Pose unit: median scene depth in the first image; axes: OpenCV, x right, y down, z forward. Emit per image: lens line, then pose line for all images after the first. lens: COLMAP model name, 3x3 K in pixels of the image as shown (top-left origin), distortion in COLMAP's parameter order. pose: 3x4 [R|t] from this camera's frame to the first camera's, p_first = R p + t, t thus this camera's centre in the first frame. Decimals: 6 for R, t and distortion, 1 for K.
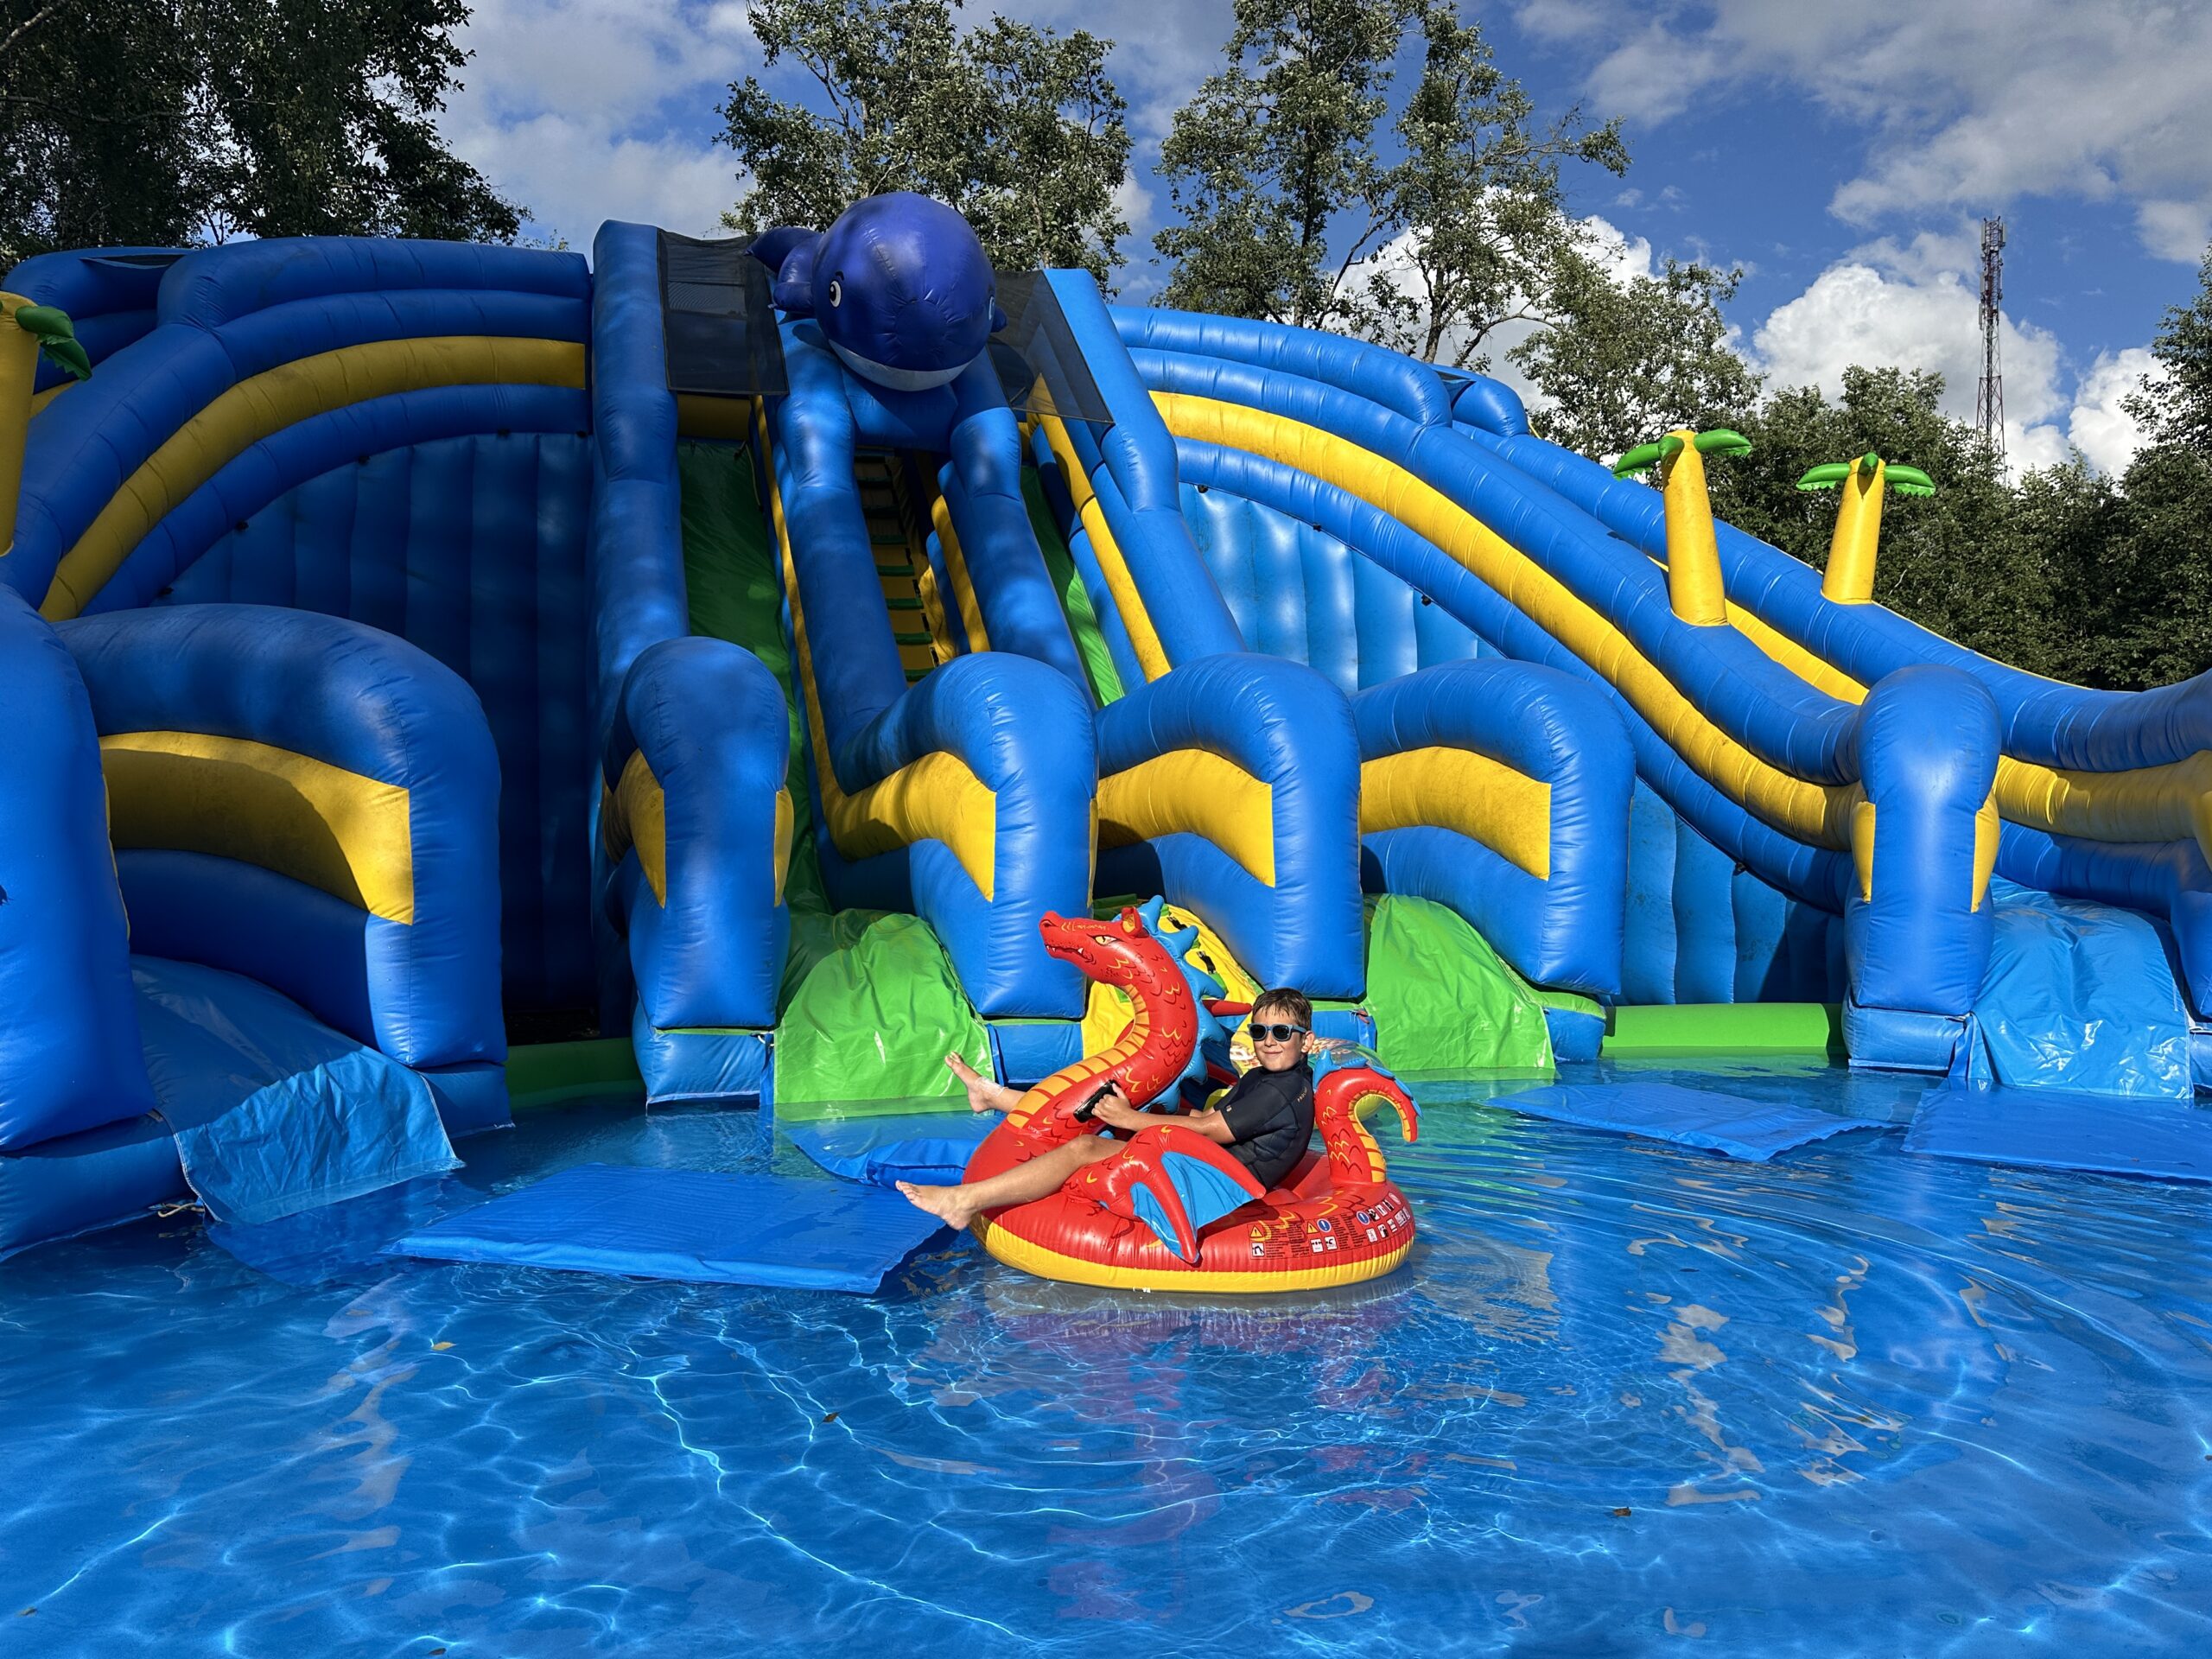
lens RADIAL K [[1554.1, 0, 1105.6], [0, 1554.1, 789.3], [0, 0, 1]] dist [0.076673, -0.077726]
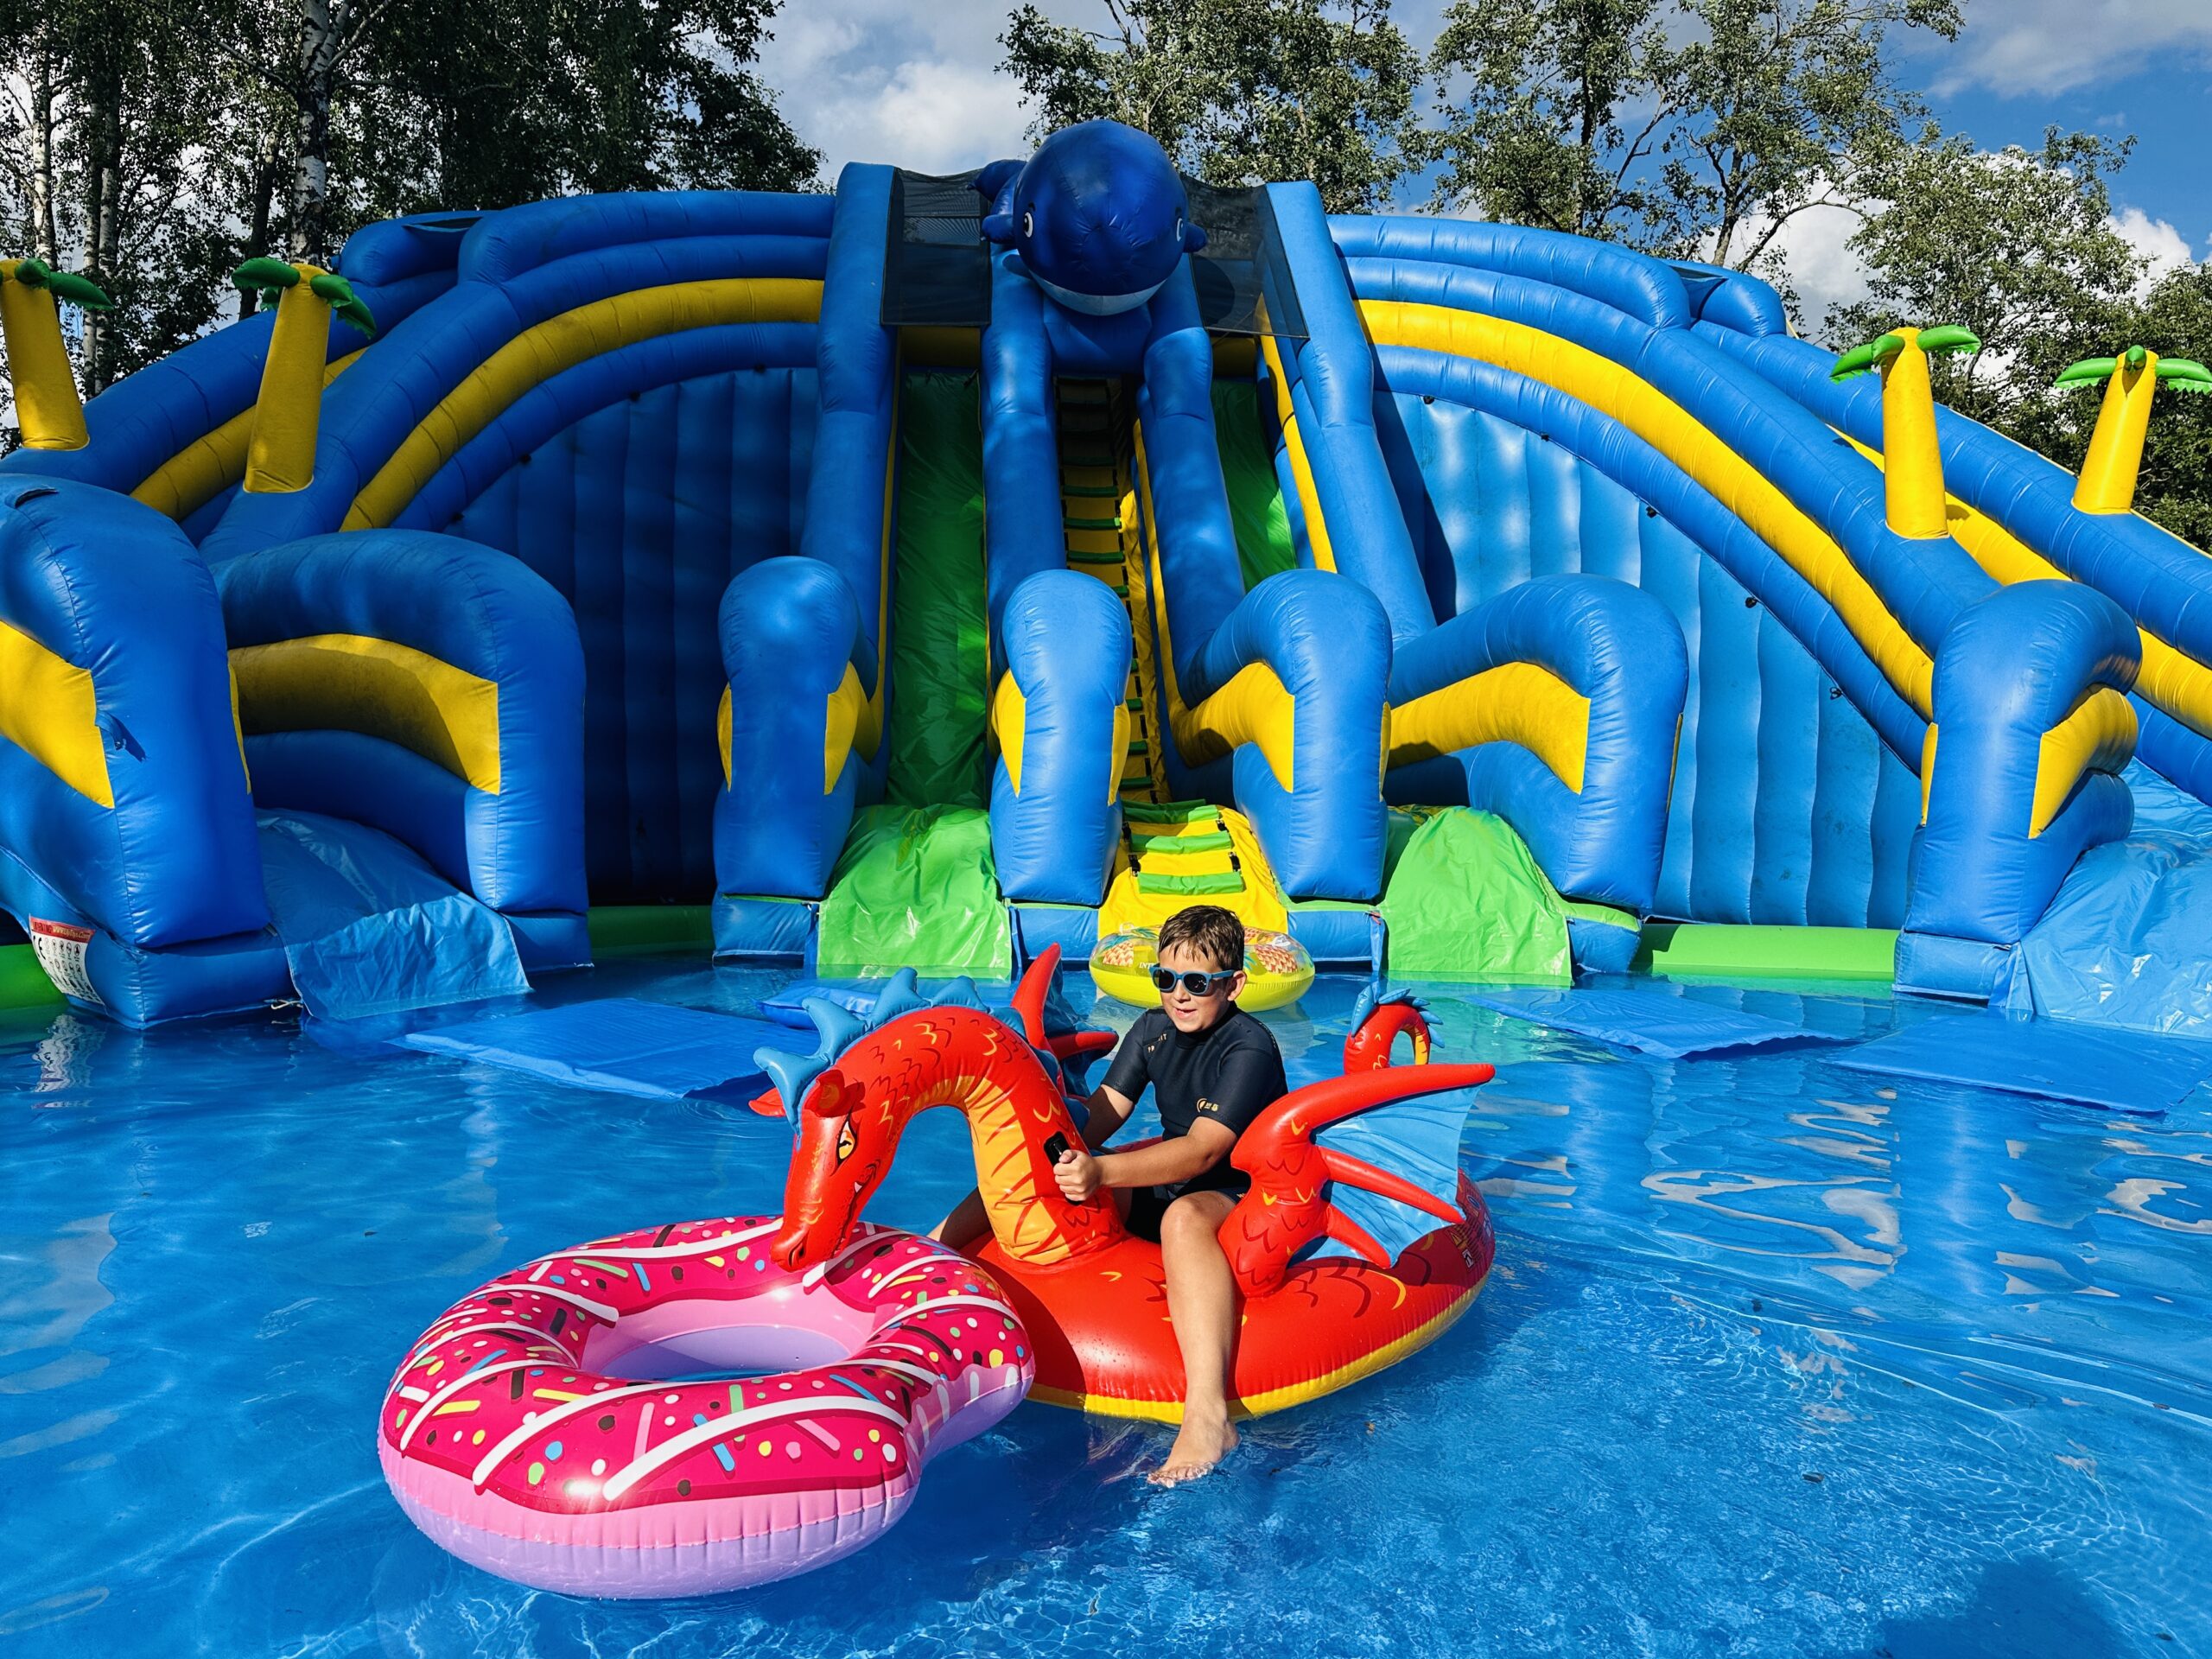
lens RADIAL K [[1534.7, 0, 1106.0], [0, 1534.7, 829.5], [0, 0, 1]] dist [0.055933, -0.063820]
pose [[0.975952, 0.034998, -0.215156, 0.114582], [-0.017920, 0.996567, 0.080822, 0.003239], [0.217246, -0.075023, 0.973230, -0.025688]]
